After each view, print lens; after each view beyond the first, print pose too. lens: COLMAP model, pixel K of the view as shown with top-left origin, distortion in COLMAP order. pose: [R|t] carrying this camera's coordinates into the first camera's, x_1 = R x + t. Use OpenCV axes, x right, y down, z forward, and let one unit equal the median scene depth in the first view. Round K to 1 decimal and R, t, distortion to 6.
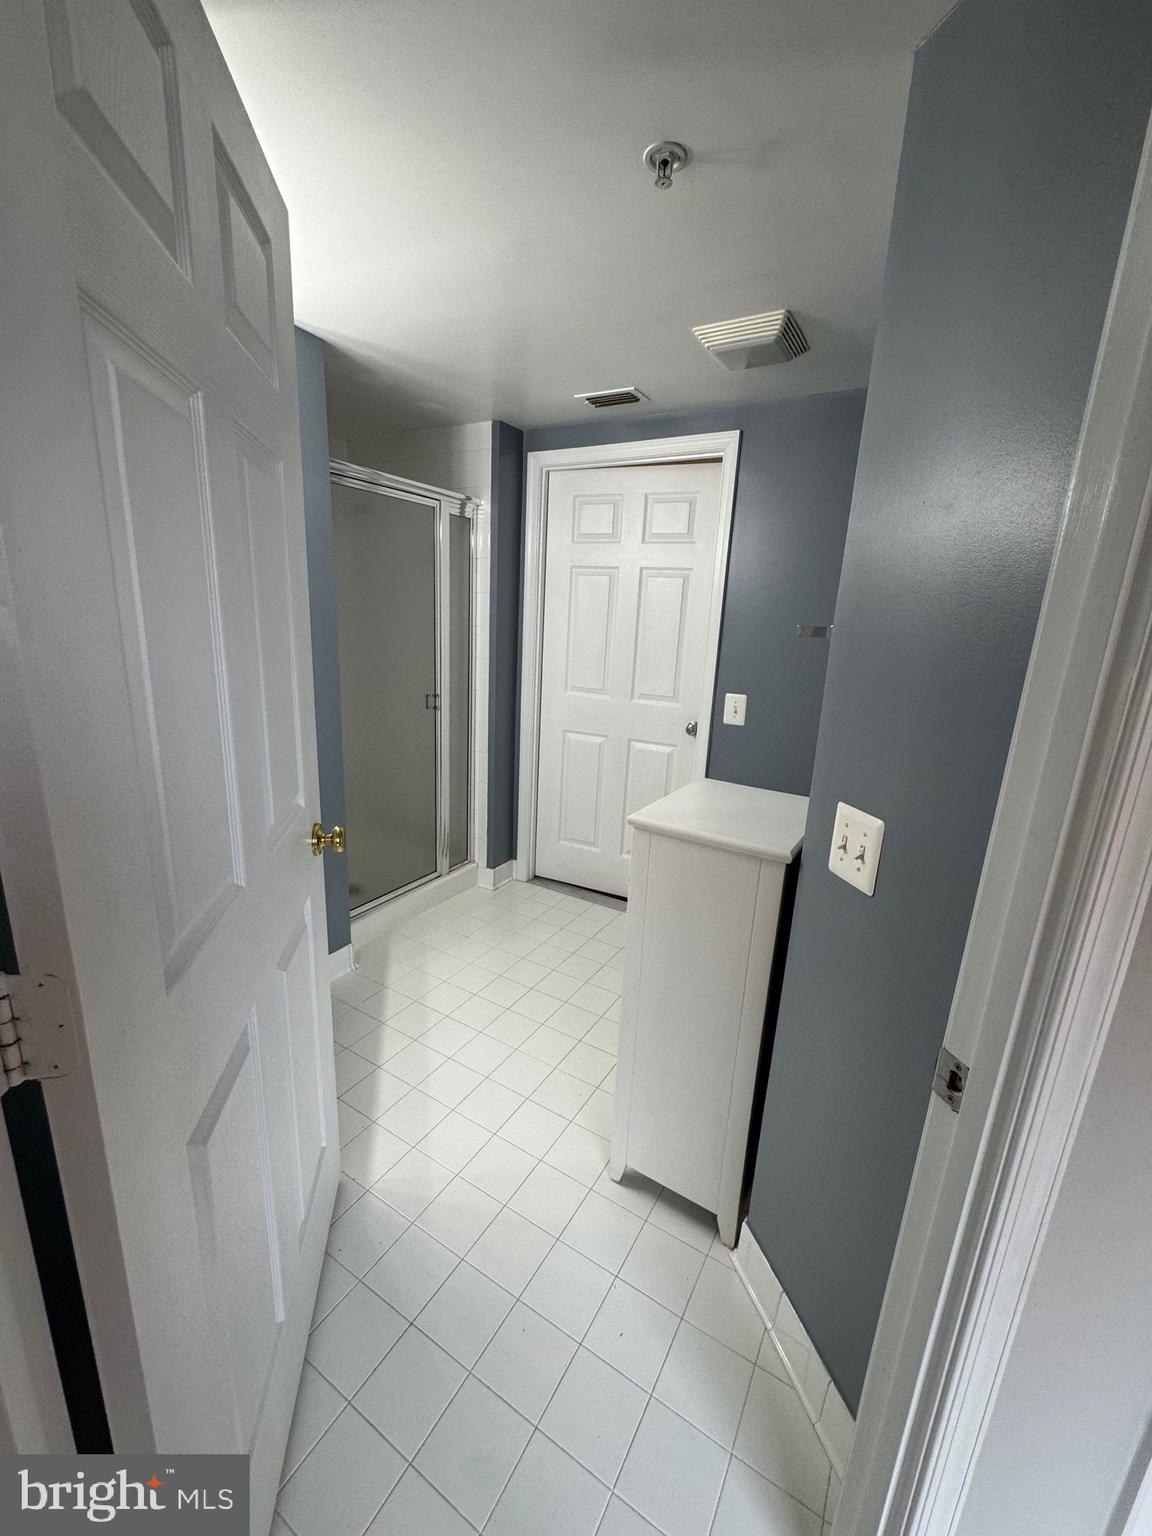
lens RADIAL K [[616.0, 0, 581.5], [0, 616.0, 765.4], [0, 0, 1]] dist [-0.001973, -0.000111]
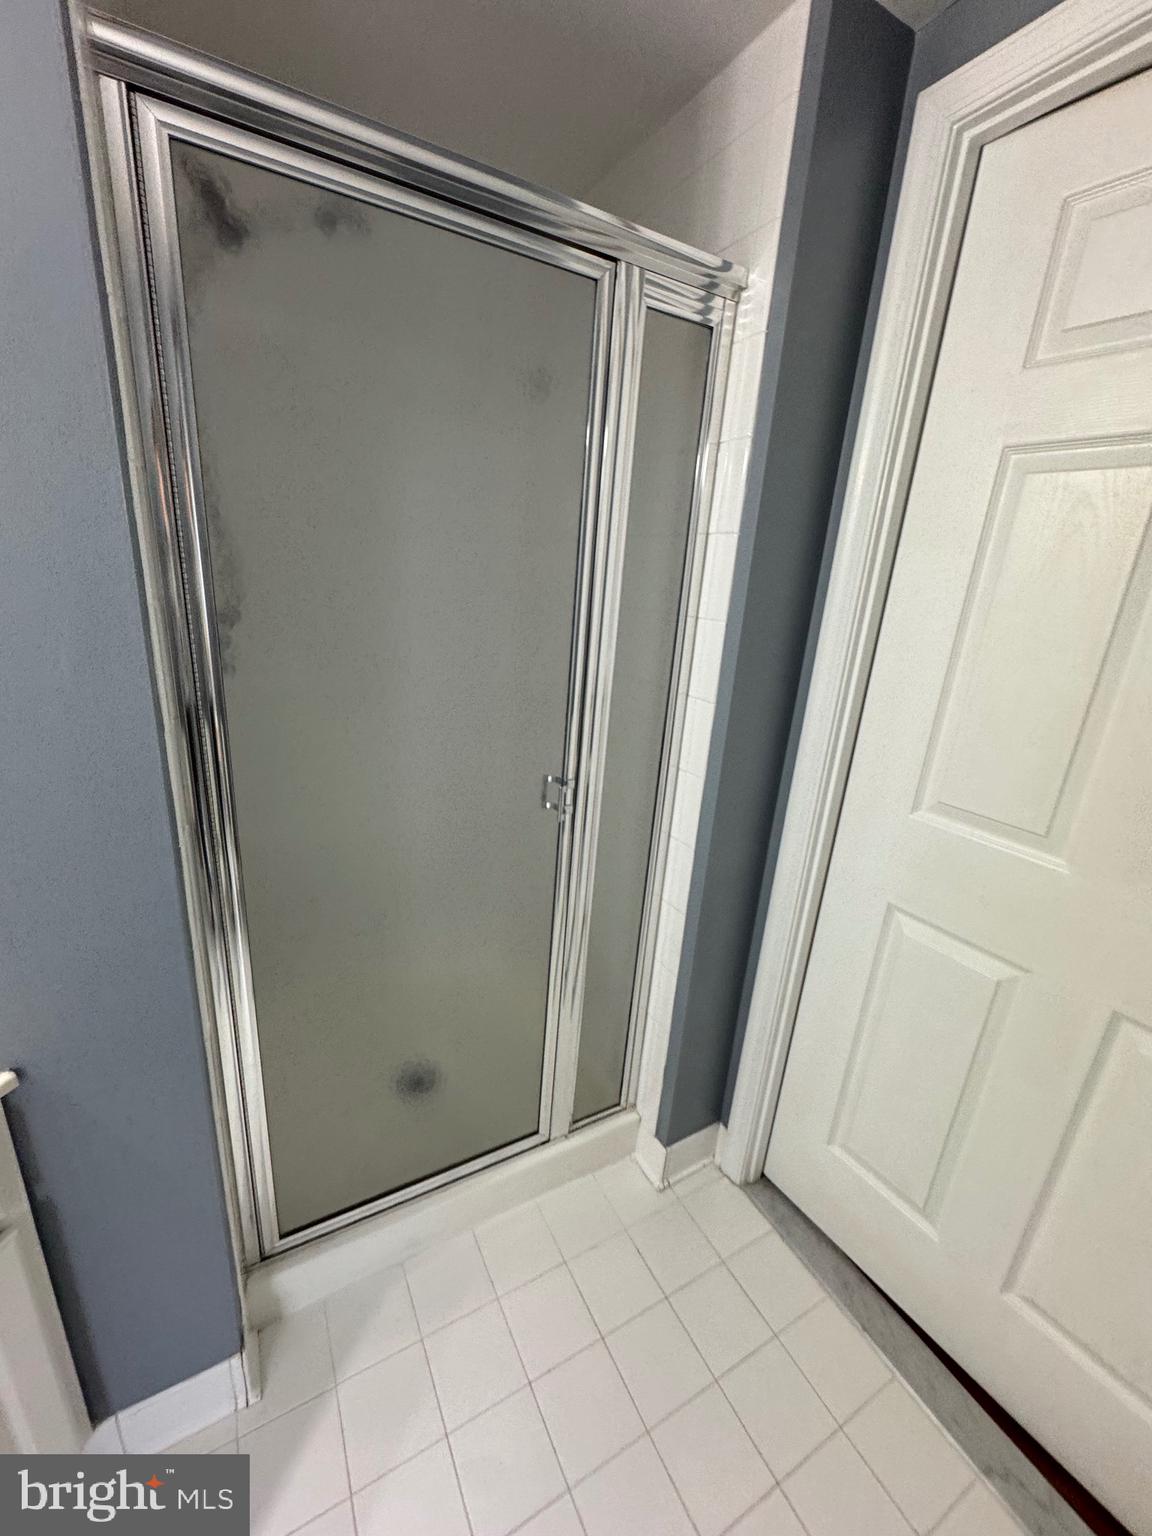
lens RADIAL K [[616.0, 0, 581.5], [0, 616.0, 765.4], [0, 0, 1]] dist [-0.001973, -0.000111]
pose [[0.868394, 0.161604, -0.468803, -0.029485], [-0.148497, 0.986769, 0.065086, -0.136061], [0.473119, 0.013095, 0.880901, 0.571623]]
